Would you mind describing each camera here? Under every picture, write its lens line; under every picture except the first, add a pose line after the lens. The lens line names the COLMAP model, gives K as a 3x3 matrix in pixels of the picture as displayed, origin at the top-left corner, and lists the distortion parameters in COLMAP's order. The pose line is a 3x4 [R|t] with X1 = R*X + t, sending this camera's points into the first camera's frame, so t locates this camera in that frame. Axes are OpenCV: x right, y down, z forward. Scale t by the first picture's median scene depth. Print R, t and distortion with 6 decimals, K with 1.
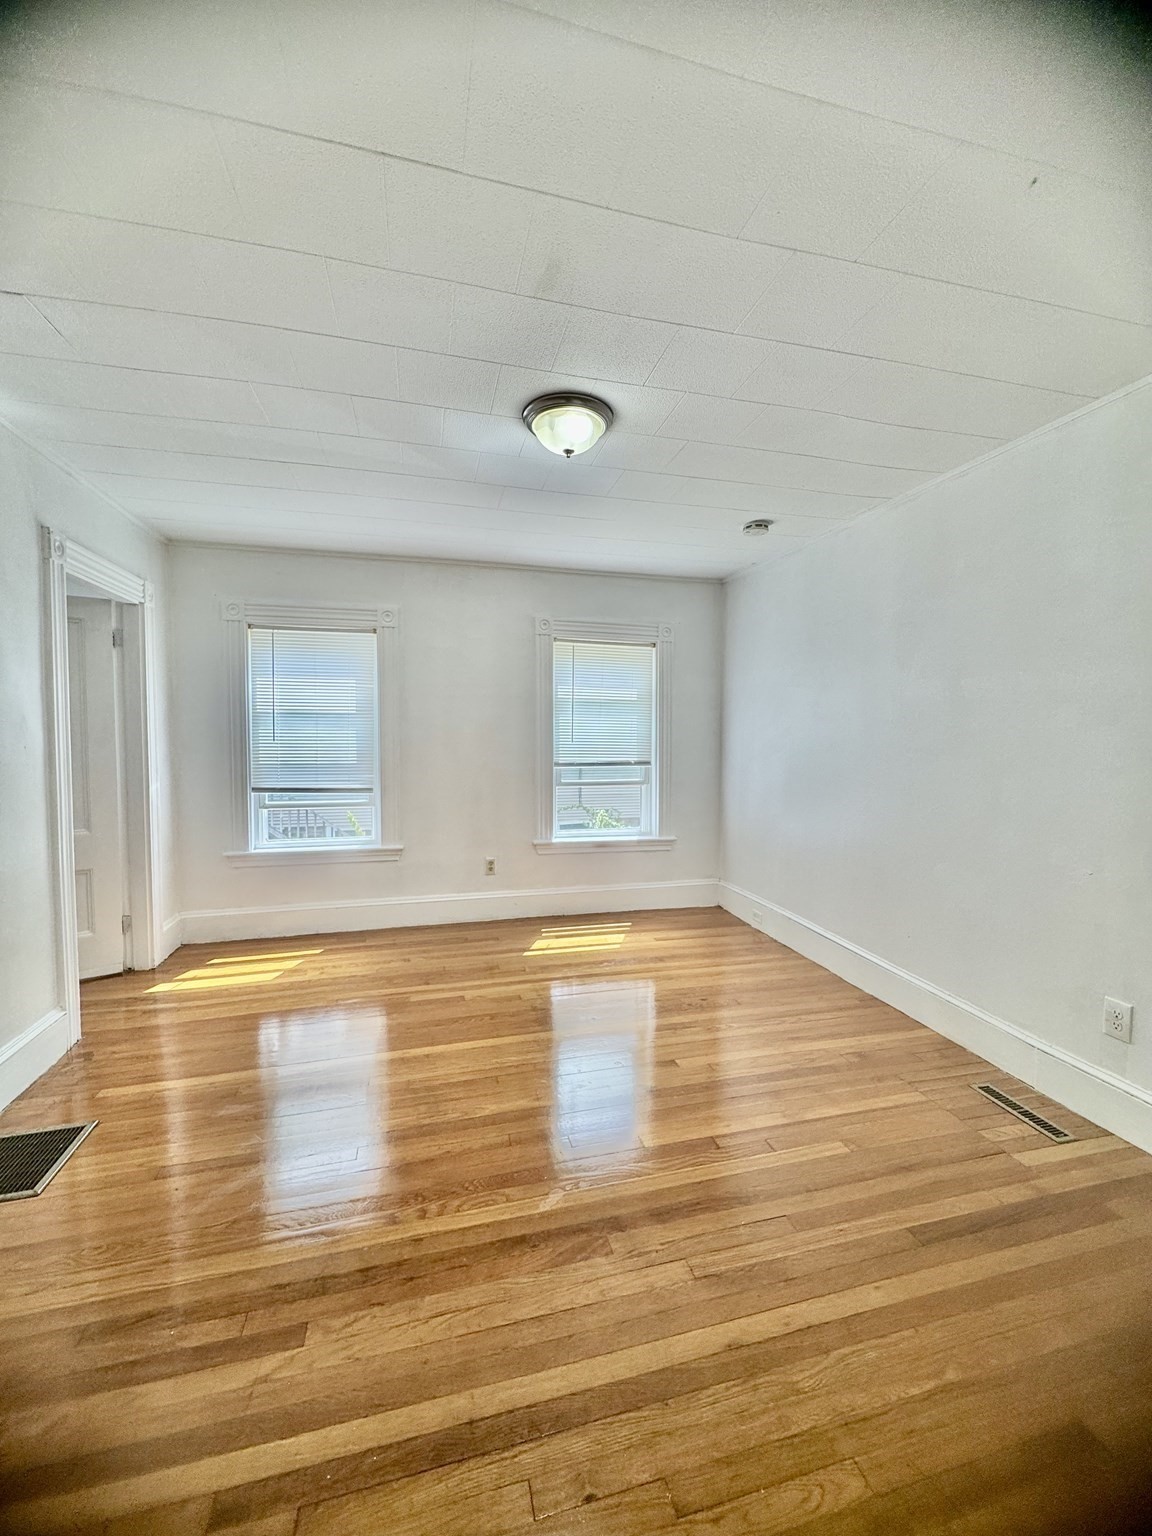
lens RADIAL K [[616.0, 0, 572.9], [0, 616.0, 765.7], [0, 0, 1]] dist [-0.004914, 0.000077]
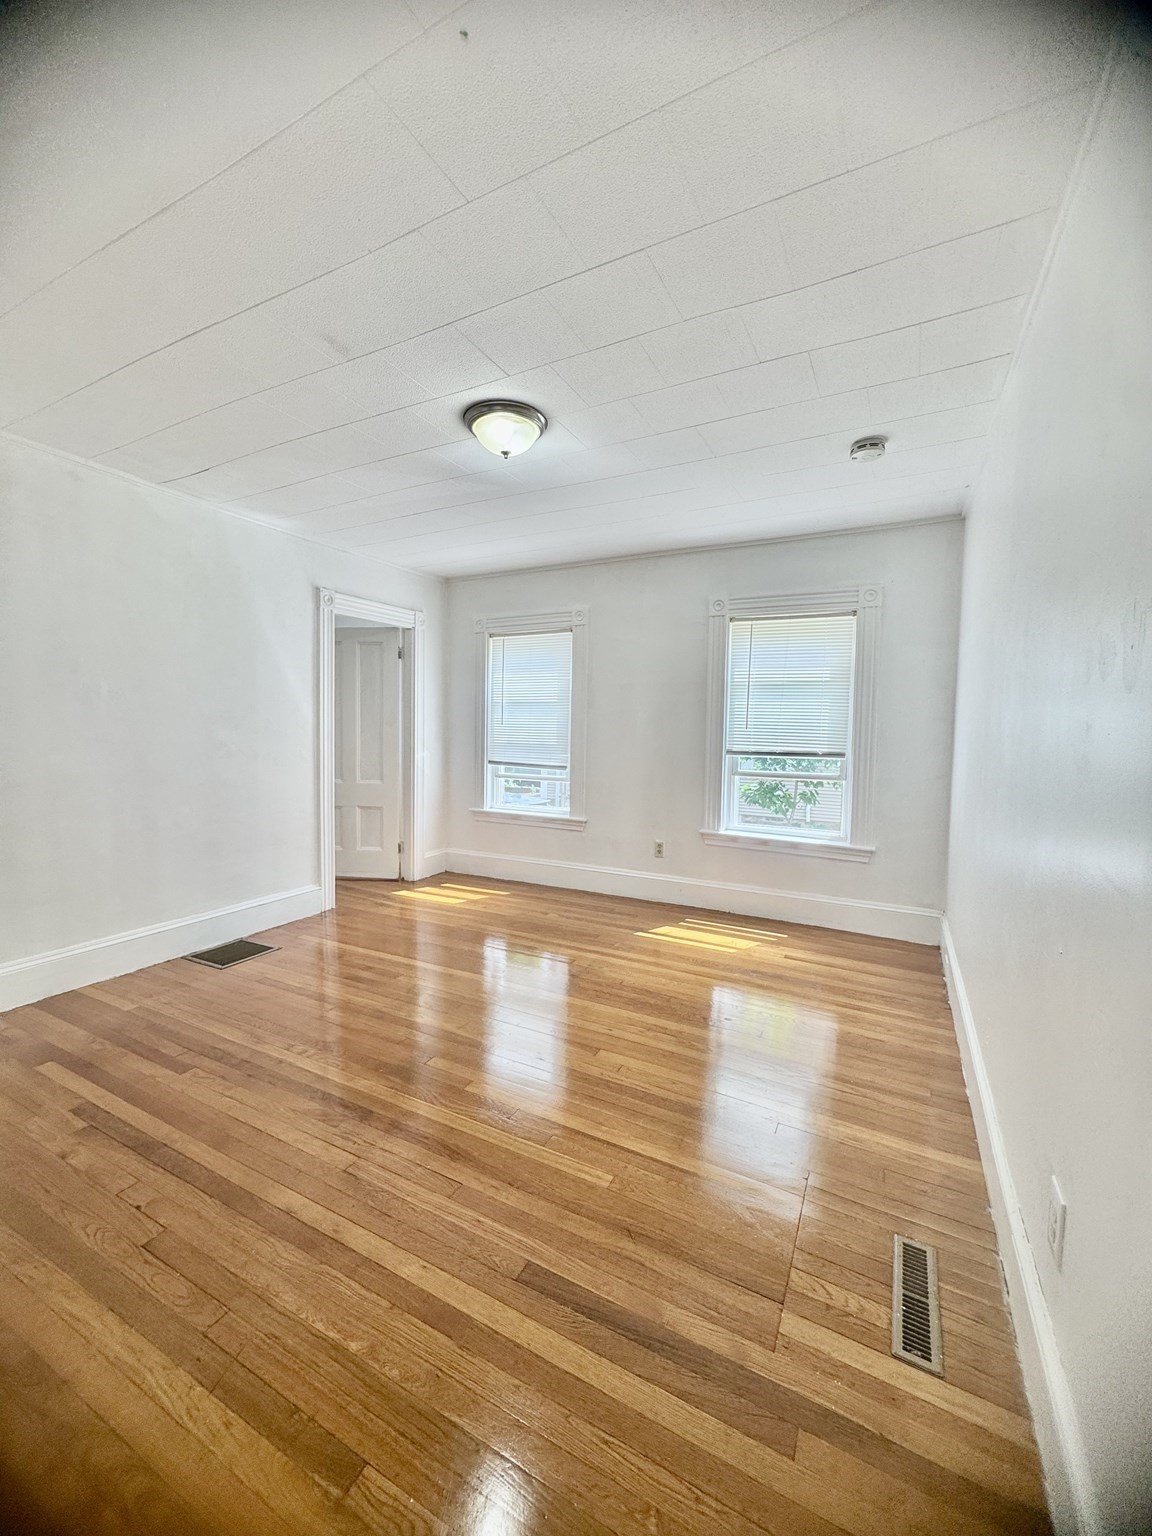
lens RADIAL K [[616.0, 0, 577.5], [0, 616.0, 767.4], [0, 0, 1]] dist [-0.004914, 0.000077]
pose [[0.741133, 0.051739, -0.669362, 0.483456], [-0.043972, 0.998626, 0.028502, 0.005134], [0.669917, 0.008309, 0.742390, 0.159983]]
